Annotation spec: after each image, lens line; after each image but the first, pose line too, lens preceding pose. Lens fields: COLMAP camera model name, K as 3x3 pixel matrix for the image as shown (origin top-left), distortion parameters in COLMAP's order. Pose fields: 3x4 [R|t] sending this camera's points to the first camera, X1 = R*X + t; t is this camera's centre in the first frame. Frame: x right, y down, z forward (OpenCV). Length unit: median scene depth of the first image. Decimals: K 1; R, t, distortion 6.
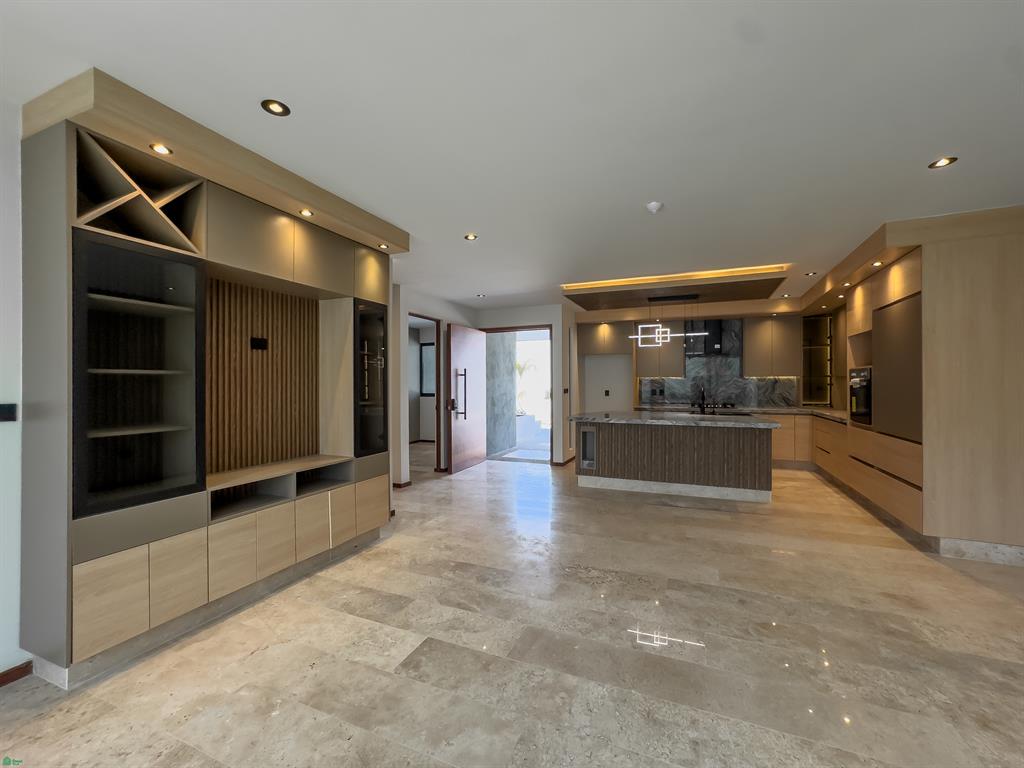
lens RADIAL K [[419.7, 0, 504.0], [0, 419.7, 387.8], [0, 0, 1]] dist [-0.010993, -0.000060]
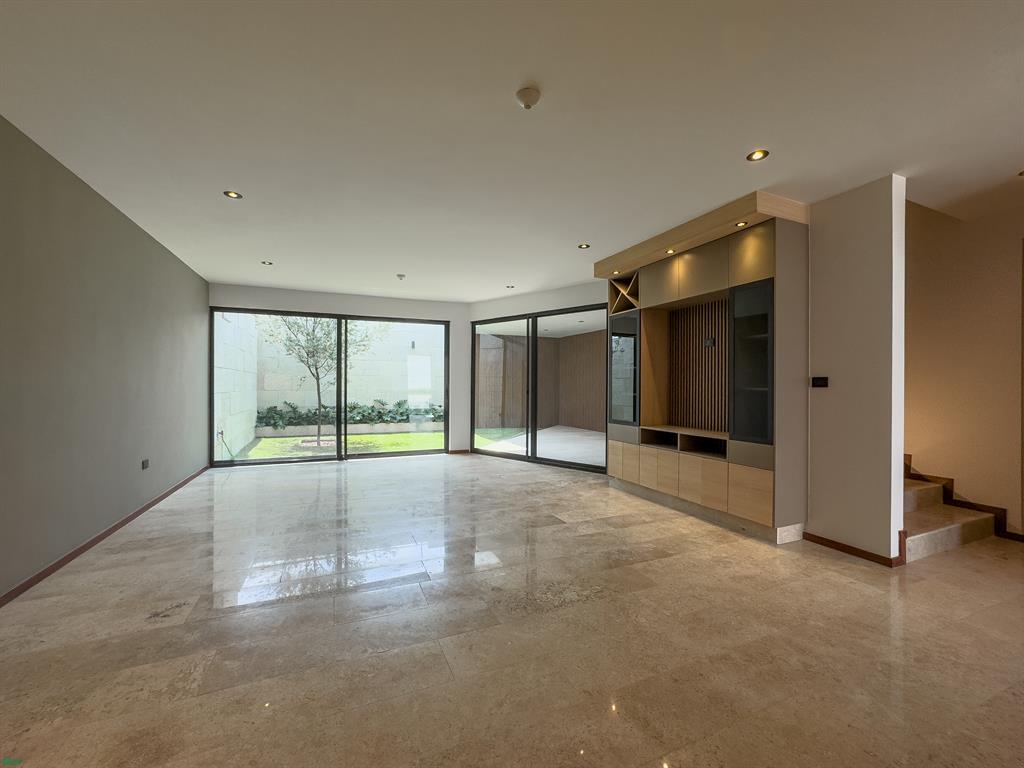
lens RADIAL K [[424.4, 0, 512.0], [0, 424.4, 384.0], [0, 0, 1]] dist [-0.013216, 0.000233]
pose [[-0.670611, -0.002746, -0.741804, 0.761086], [-0.008403, 0.999957, 0.003895, 0.027805], [0.741762, 0.008845, -0.670605, 1.235163]]
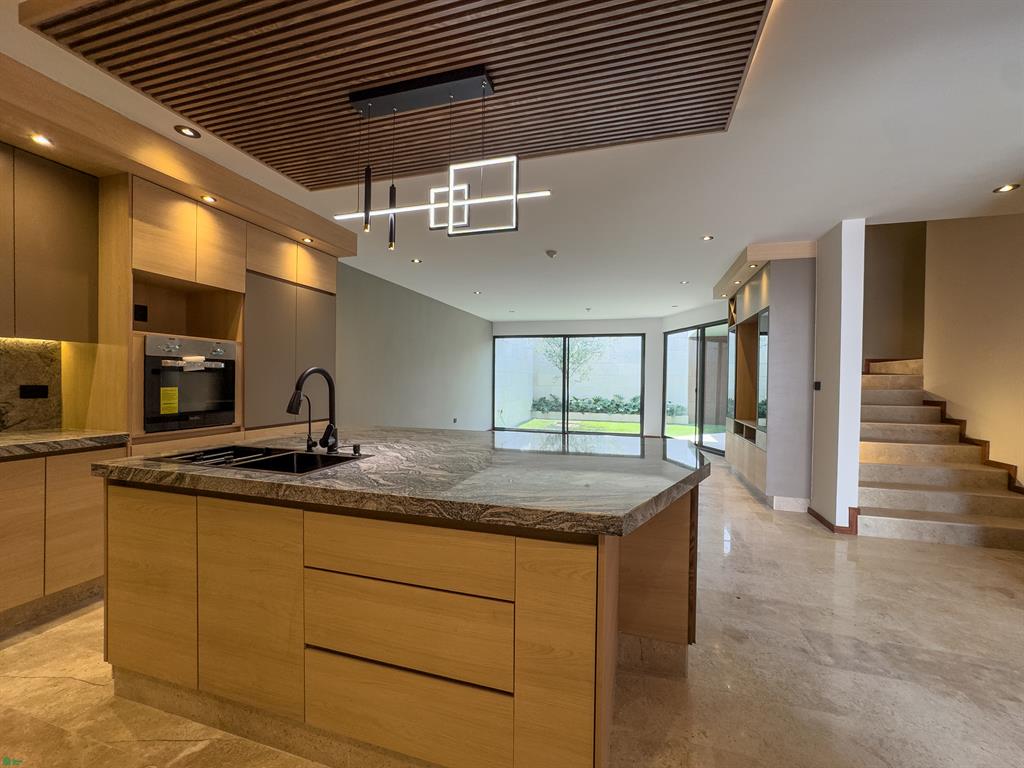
lens RADIAL K [[436.1, 0, 518.0], [0, 436.1, 384.1], [0, 0, 1]] dist [0.015395, 0.000077]
pose [[-0.987760, -0.008872, -0.155730, 0.615811], [-0.012021, 0.999742, 0.019289, 0.002360], [0.155519, 0.020925, -0.987611, 2.148811]]
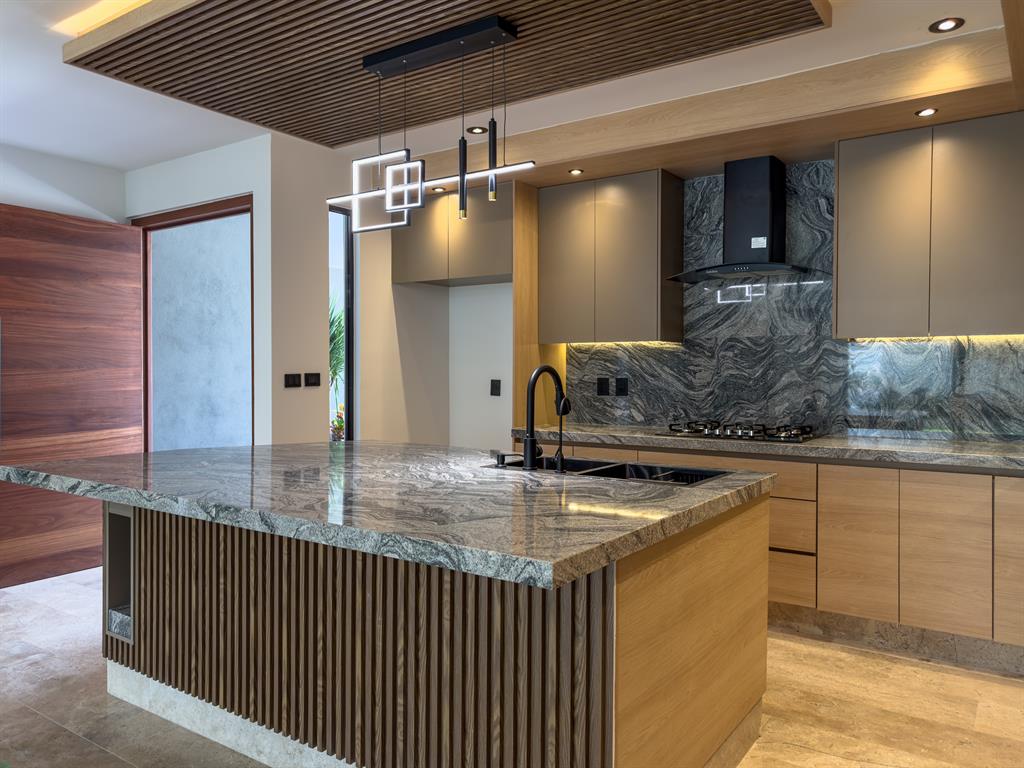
lens RADIAL K [[733.7, 0, 512.0], [0, 733.7, 384.0], [0, 0, 1]] dist [0.027357, 0.003021]
pose [[0.982951, 0.007381, -0.183720, 0.859939], [-0.005978, 0.999949, 0.008191, 0.008791], [0.183771, -0.006954, 0.982944, 0.819273]]
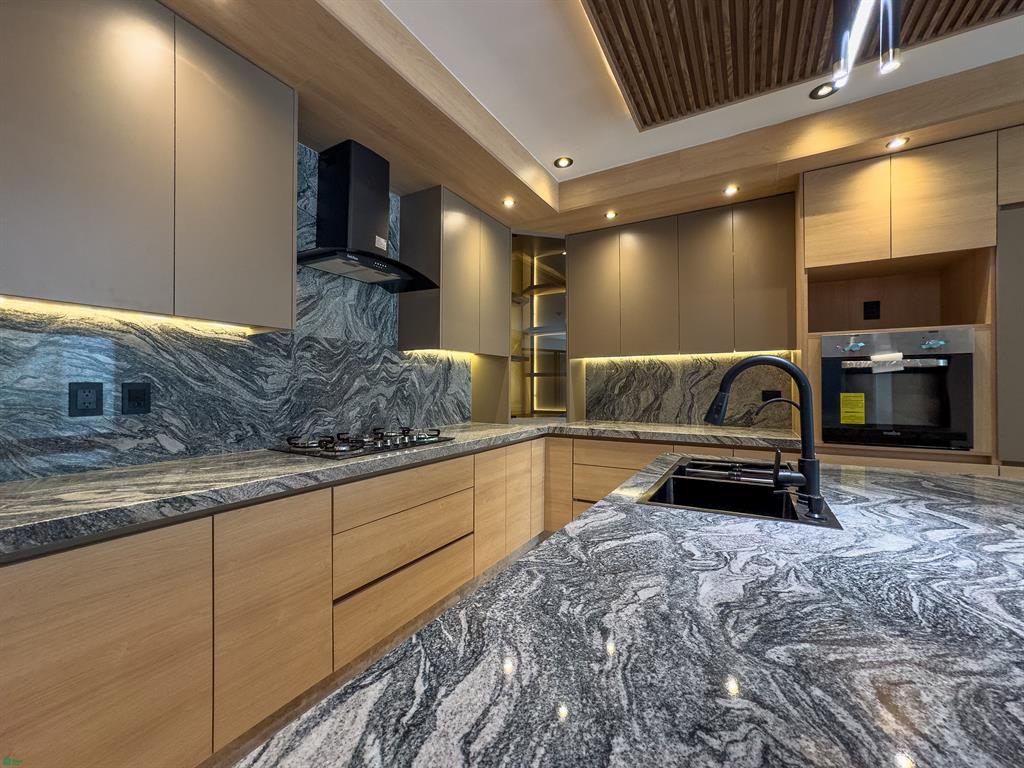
lens RADIAL K [[424.4, 0, 512.0], [0, 424.4, 384.0], [0, 0, 1]] dist [-0.013216, 0.000233]
pose [[0.109699, 0.007700, 0.993935, 0.423491], [0.010880, 0.999901, -0.008947, 0.017079], [-0.993905, 0.011796, 0.109605, 1.724791]]
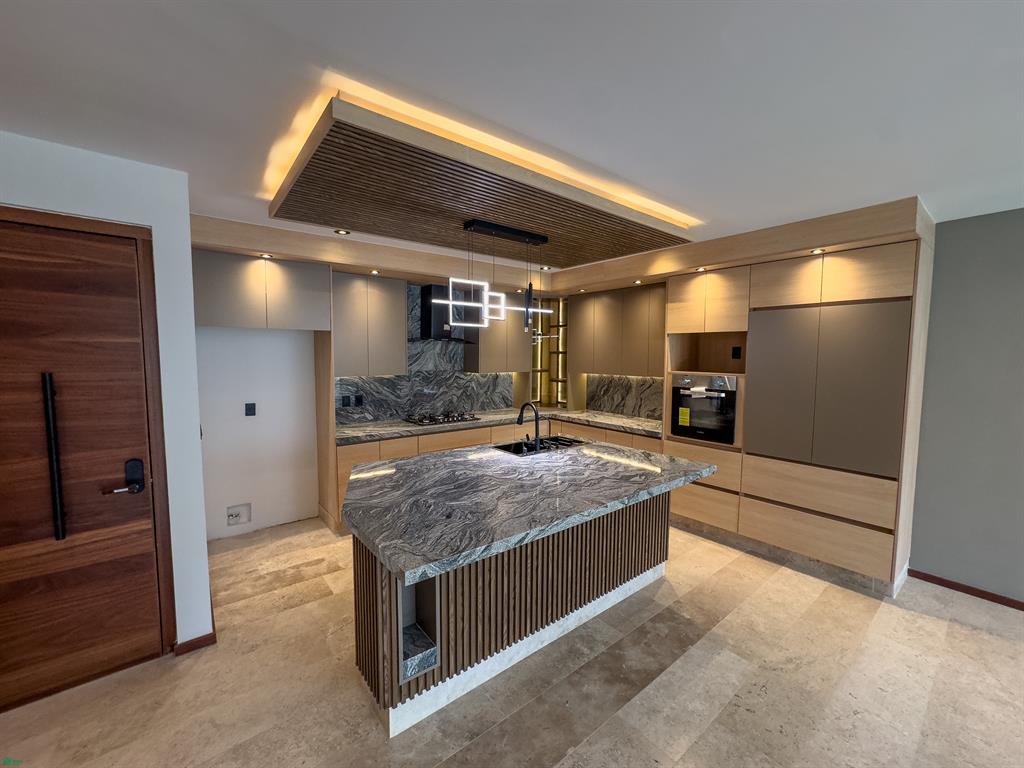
lens RADIAL K [[419.7, 0, 504.0], [0, 419.7, 387.8], [0, 0, 1]] dist [-0.010993, -0.000060]
pose [[0.464539, -0.066559, 0.883048, -0.084053], [0.002647, 0.997271, 0.073776, -0.104489], [-0.885549, -0.031935, 0.463447, 1.199597]]
